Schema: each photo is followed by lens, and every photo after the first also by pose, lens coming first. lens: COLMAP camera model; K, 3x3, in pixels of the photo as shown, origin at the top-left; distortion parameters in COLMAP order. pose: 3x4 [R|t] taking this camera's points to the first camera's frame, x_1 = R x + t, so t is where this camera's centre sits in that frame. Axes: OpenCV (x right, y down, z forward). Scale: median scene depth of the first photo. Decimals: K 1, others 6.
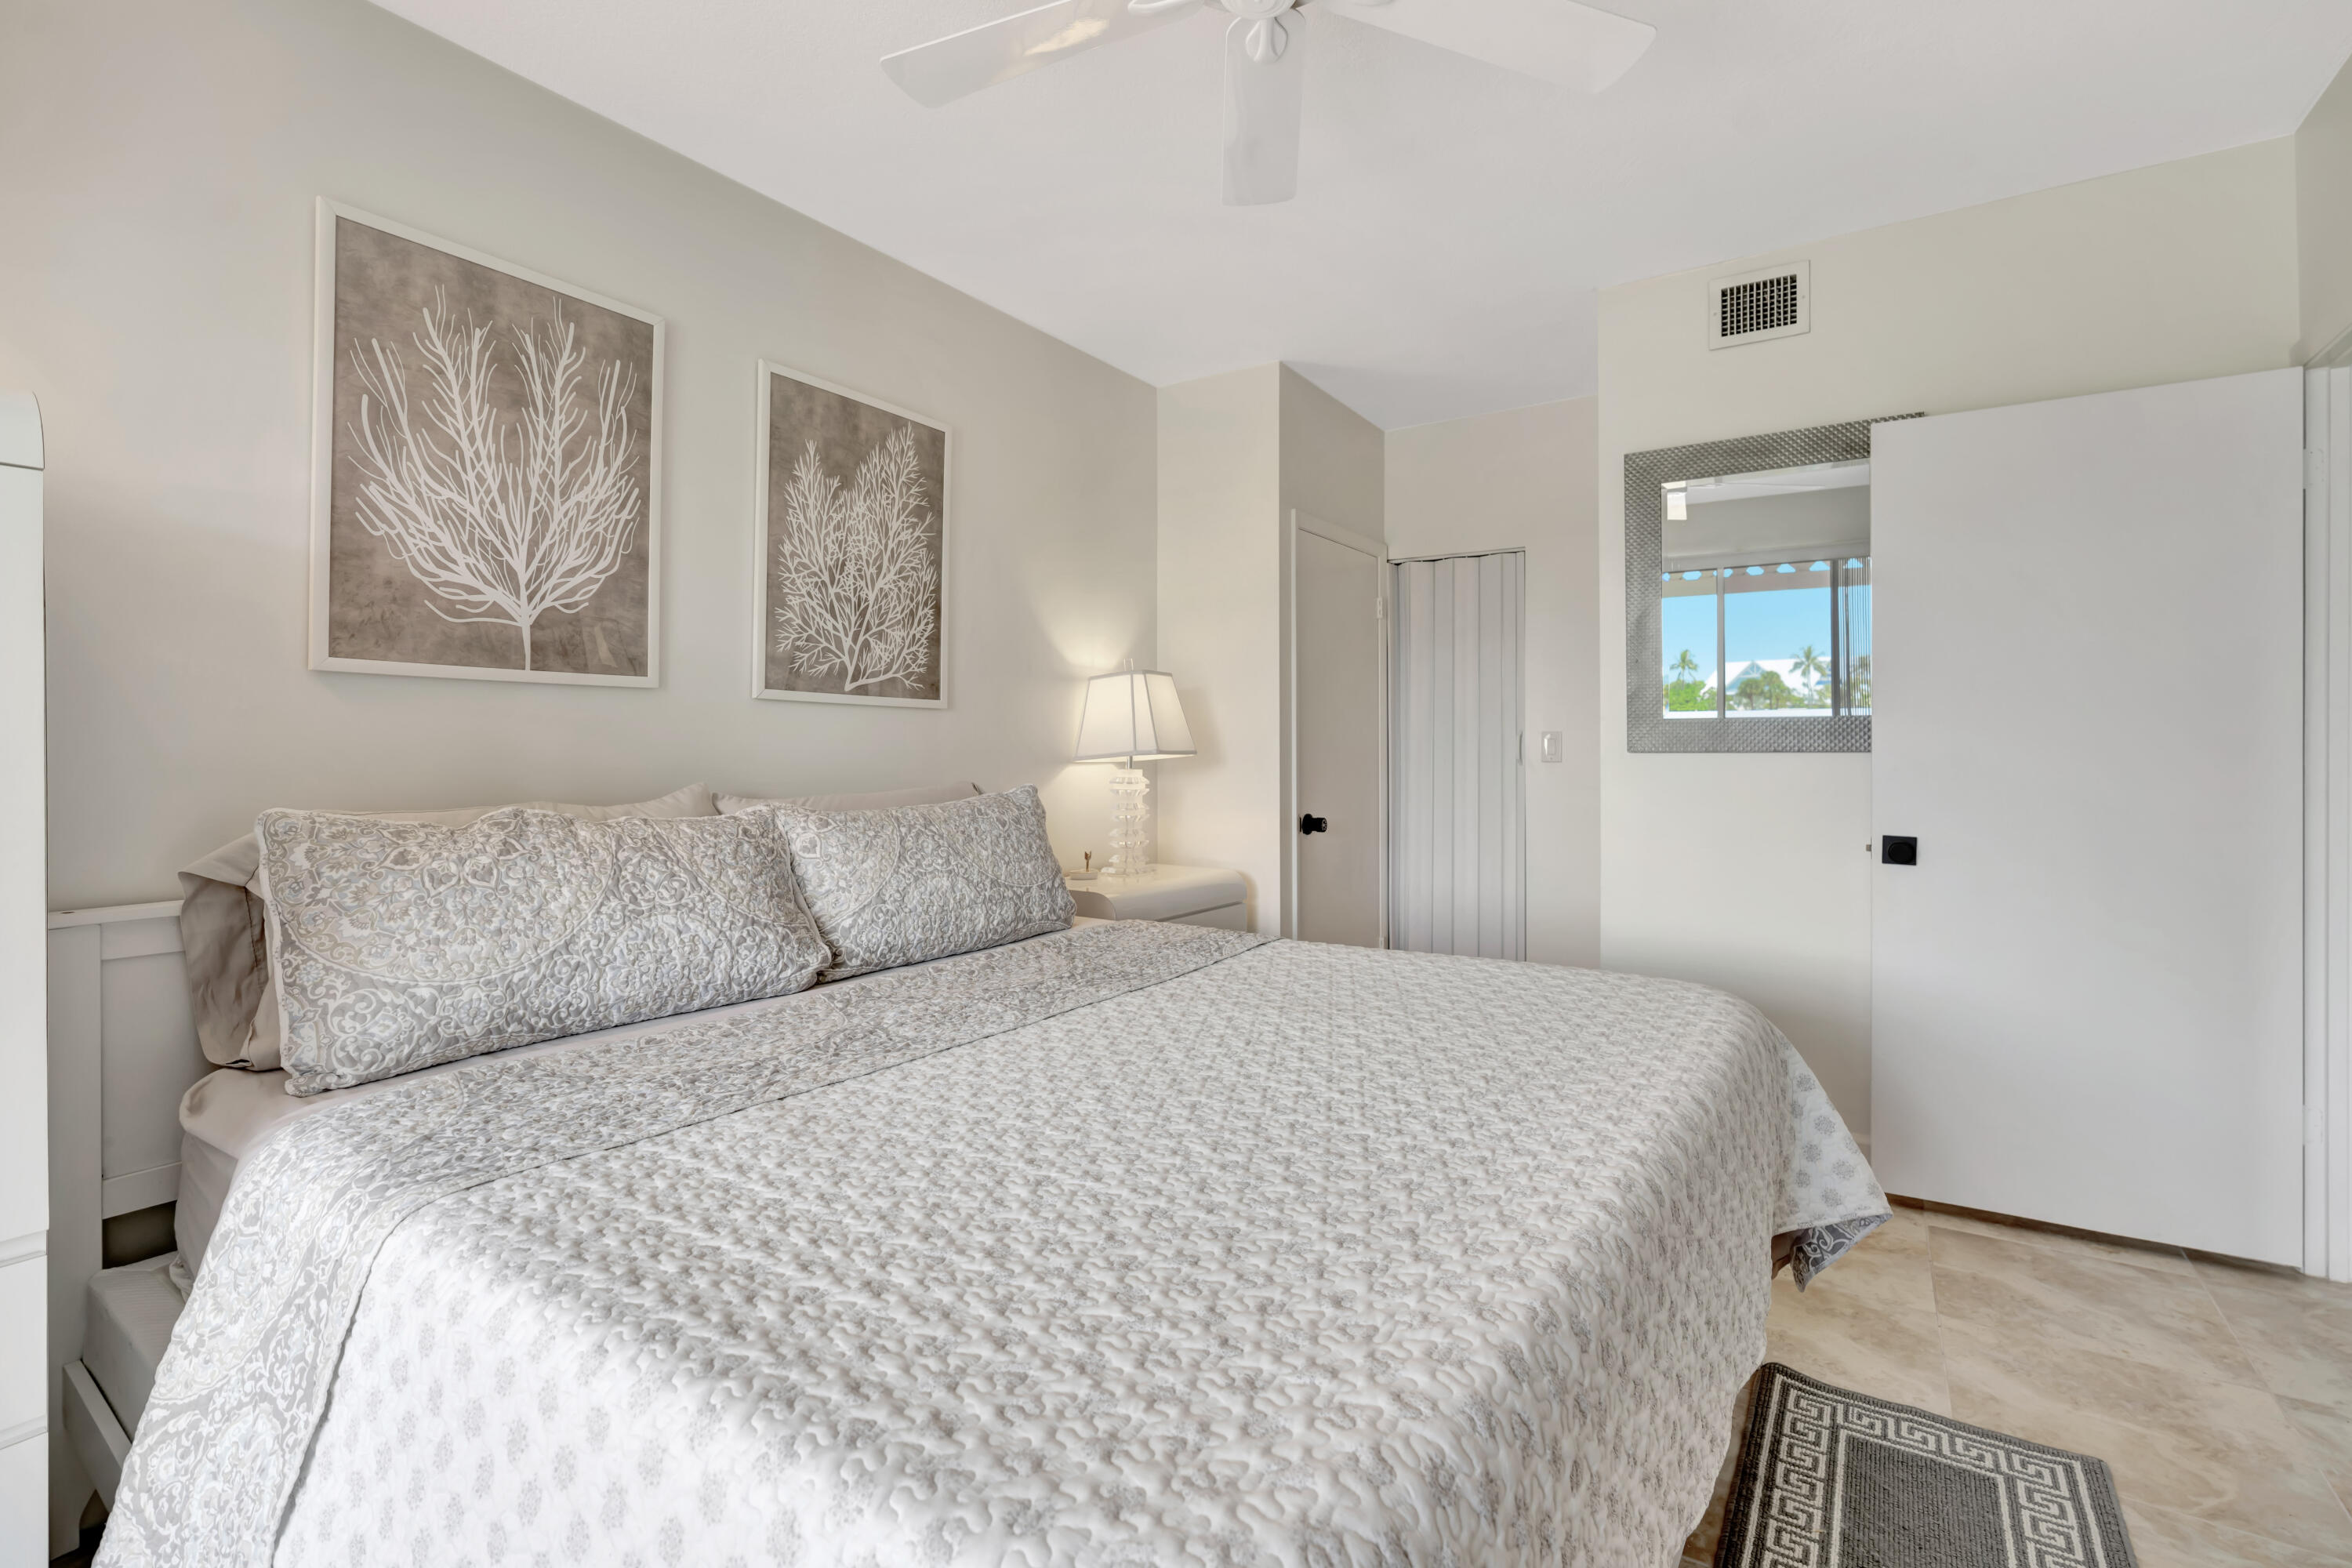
lens RADIAL K [[1063.7, 0, 1152.4], [0, 1063.7, 744.1], [0, 0, 1]] dist [-0.002086, 0.000366]
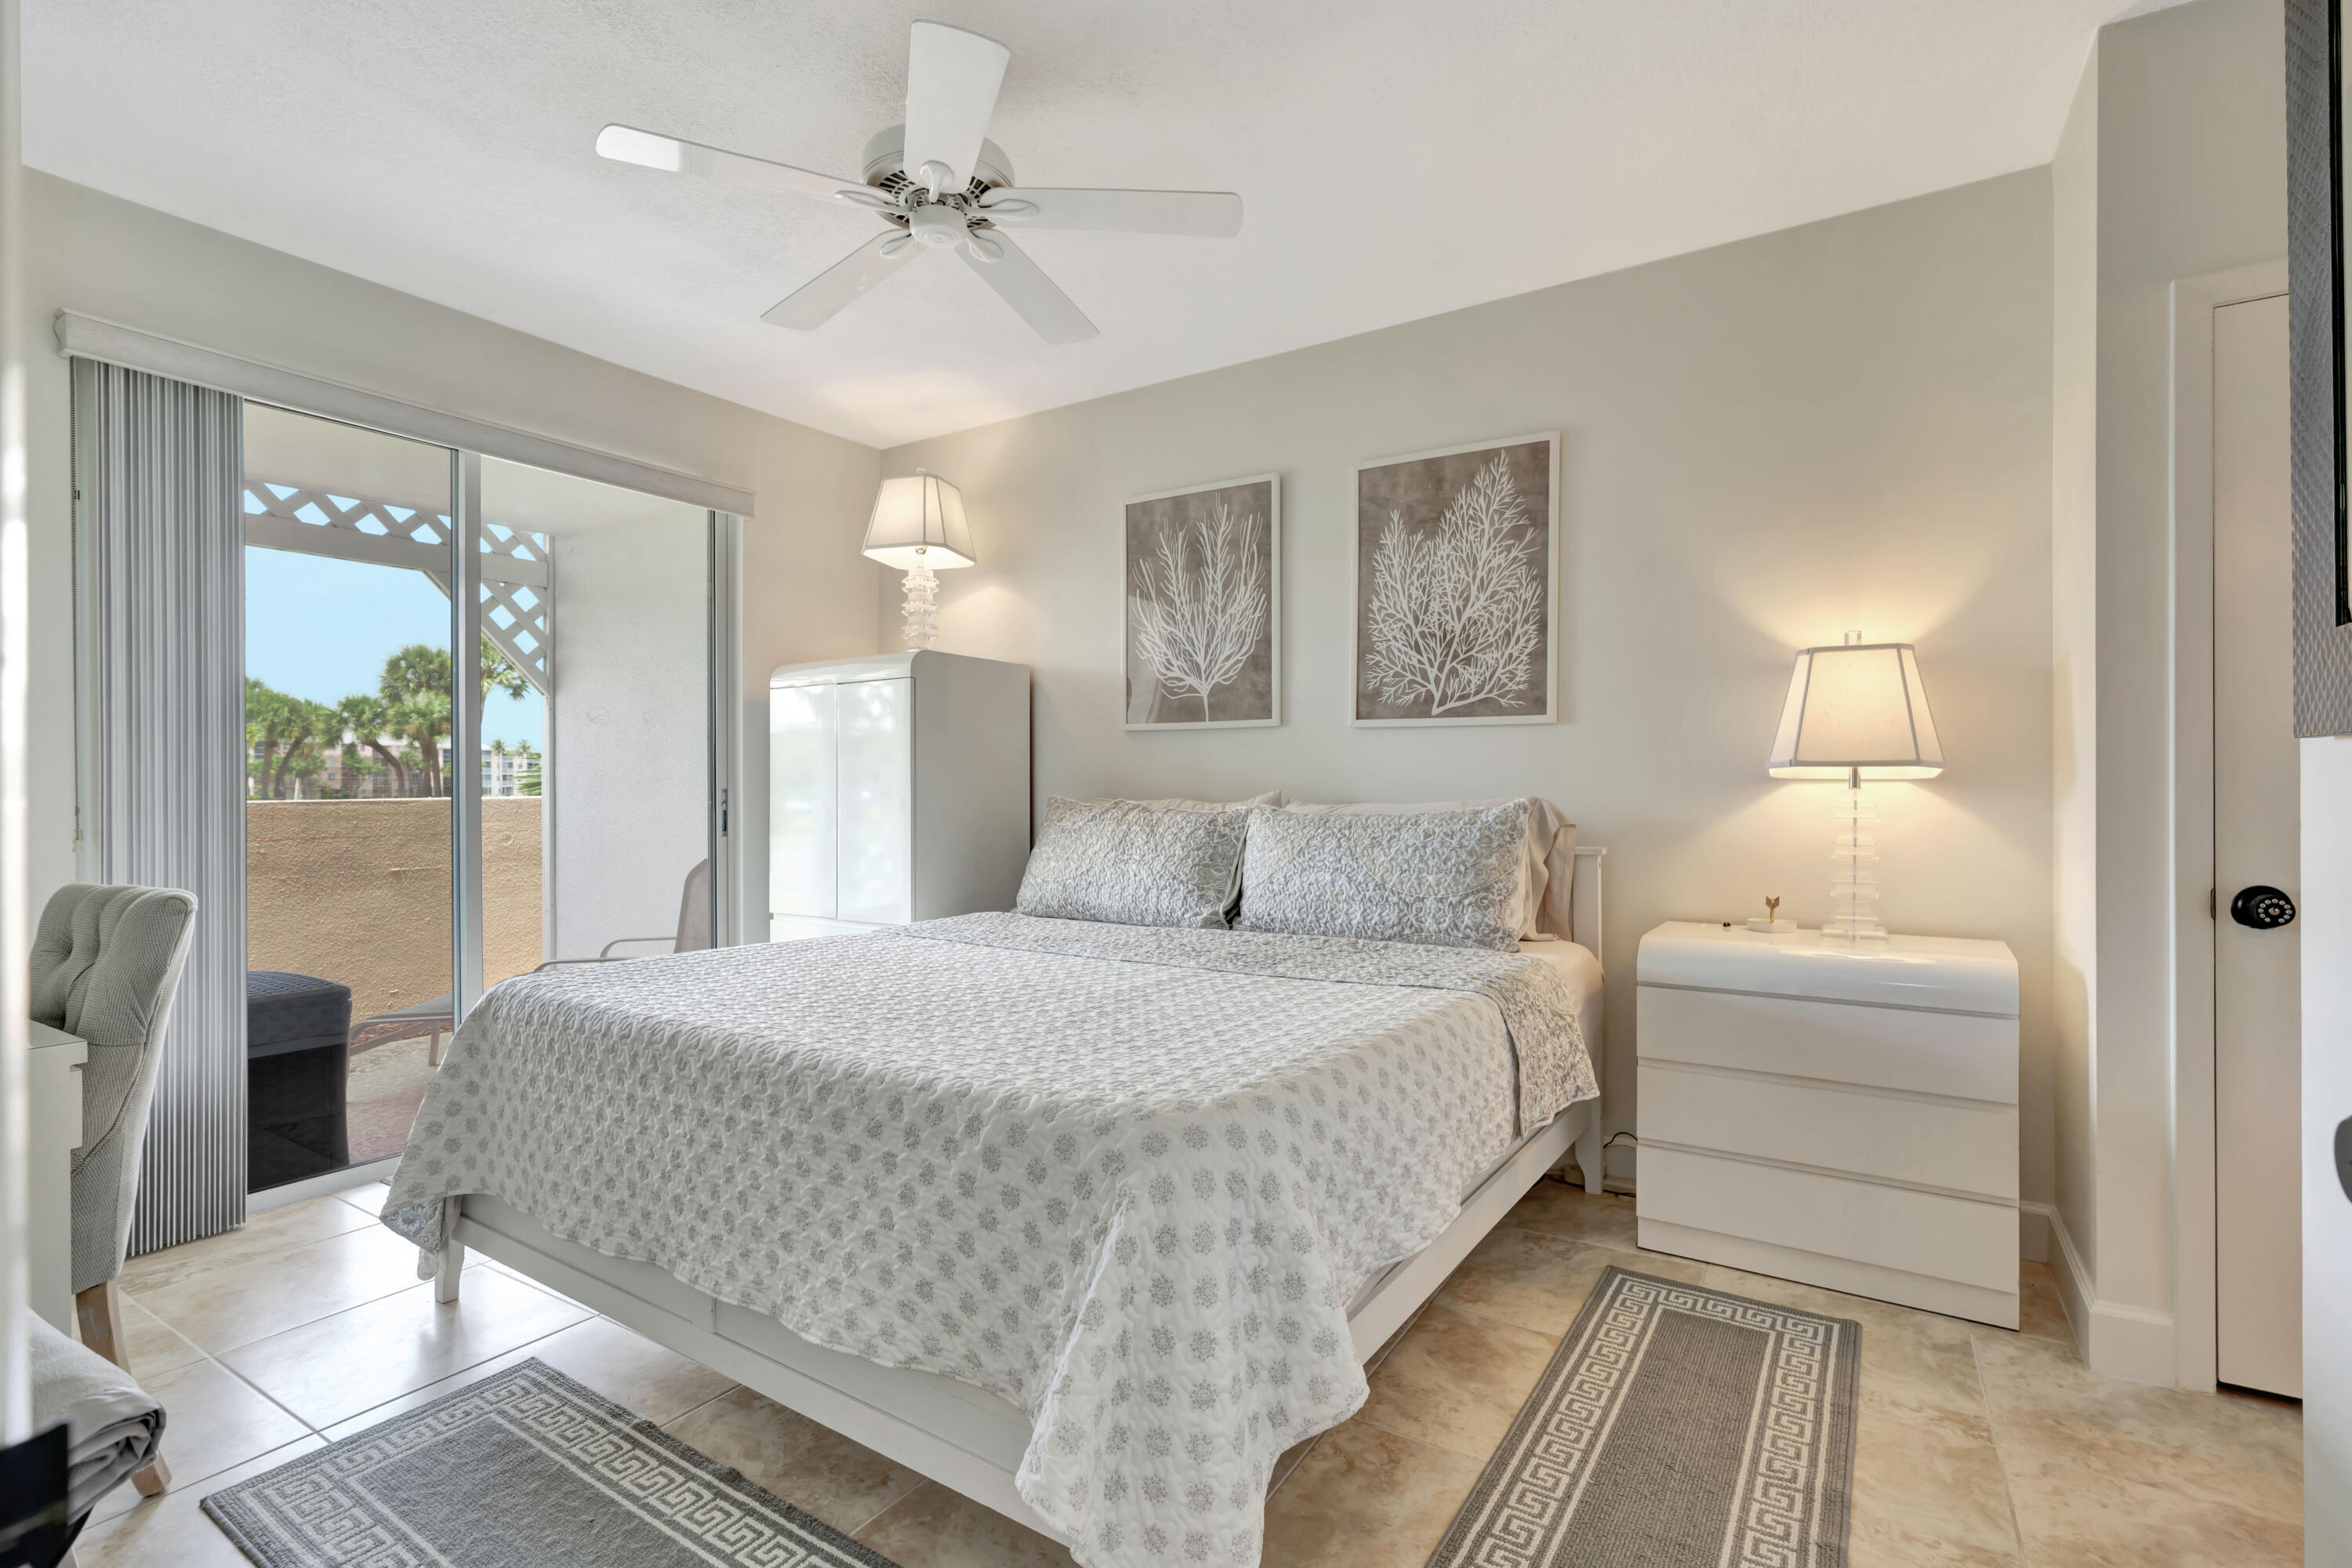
lens RADIAL K [[1063.7, 0, 1180.5], [0, 1063.7, 785.0], [0, 0, 1]] dist [-0.002086, 0.000366]
pose [[0.044335, 0.006005, -0.998999, 0.891607], [0.009817, 0.999931, 0.006447, 0.016431], [0.998968, -0.010093, 0.044273, 0.713522]]
